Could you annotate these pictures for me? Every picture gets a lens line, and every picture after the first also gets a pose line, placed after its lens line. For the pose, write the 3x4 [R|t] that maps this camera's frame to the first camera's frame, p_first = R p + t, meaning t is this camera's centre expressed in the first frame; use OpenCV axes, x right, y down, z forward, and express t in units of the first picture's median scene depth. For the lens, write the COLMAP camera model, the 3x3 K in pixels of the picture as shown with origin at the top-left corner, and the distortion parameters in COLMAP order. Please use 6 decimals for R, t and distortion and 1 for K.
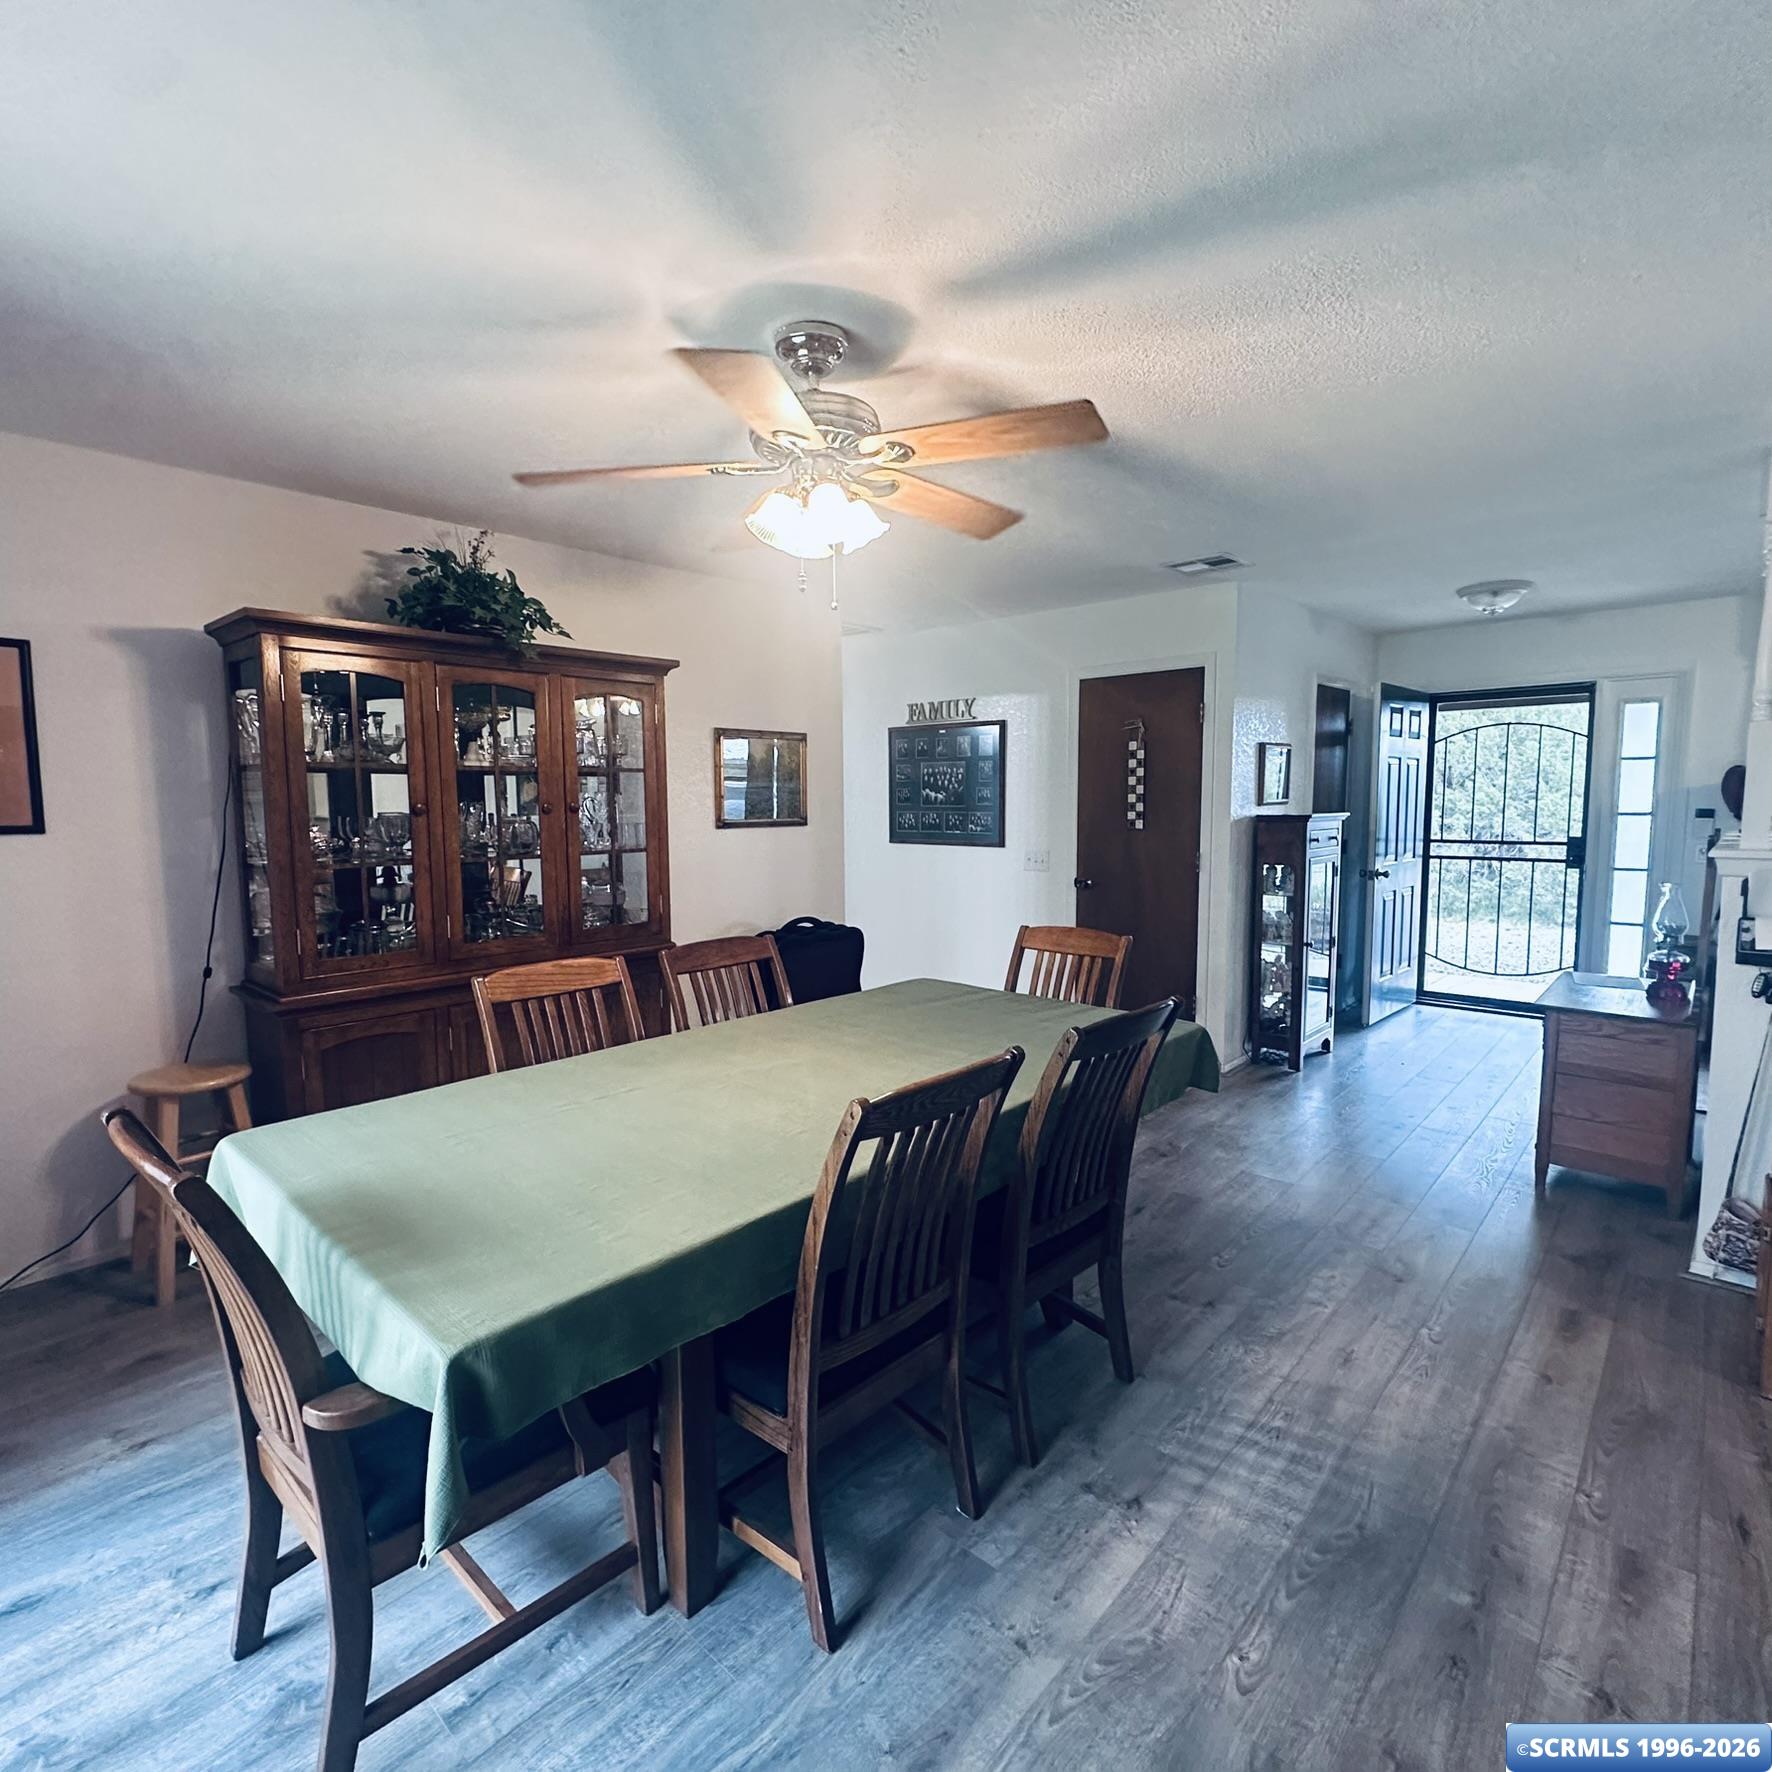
lens RADIAL K [[930.7, 0, 886.0], [0, 930.7, 886.0], [0, 0, 1]] dist [-0.000108, -0.000624]
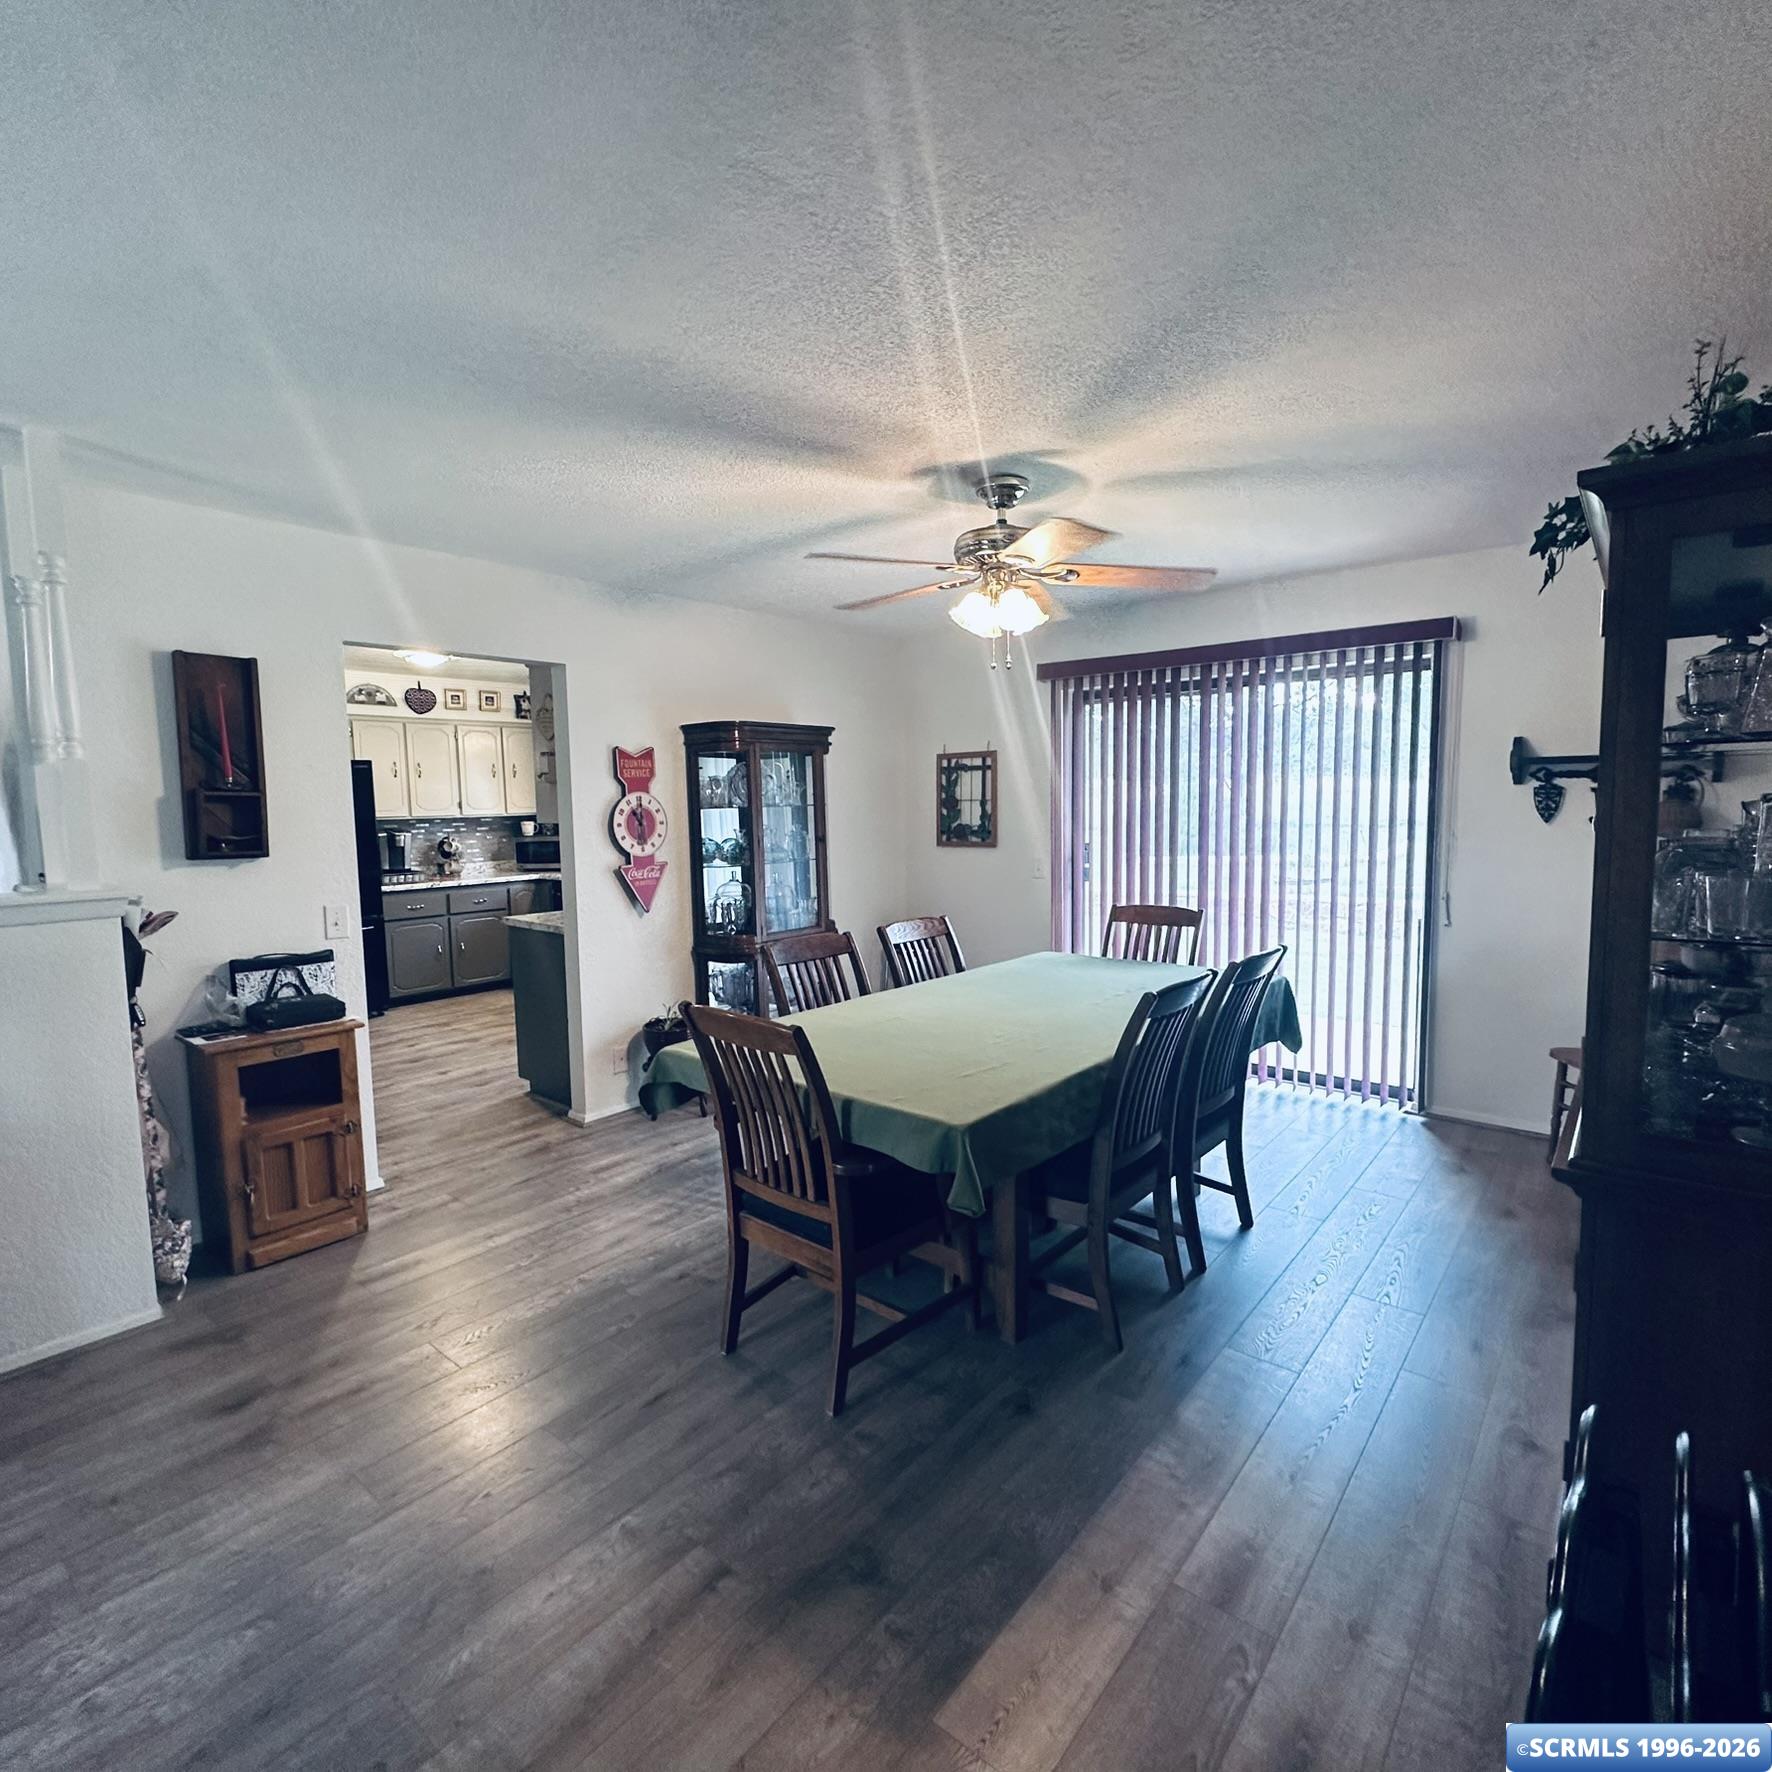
lens RADIAL K [[928.9, 0, 886.0], [0, 928.9, 886.0], [0, 0, 1]] dist [-0.011234, -0.000668]
pose [[-0.998844, 0.023802, -0.041773, 0.166019], [0.015680, 0.982621, 0.184958, -0.232916], [0.045449, 0.184089, -0.981858, 2.311534]]
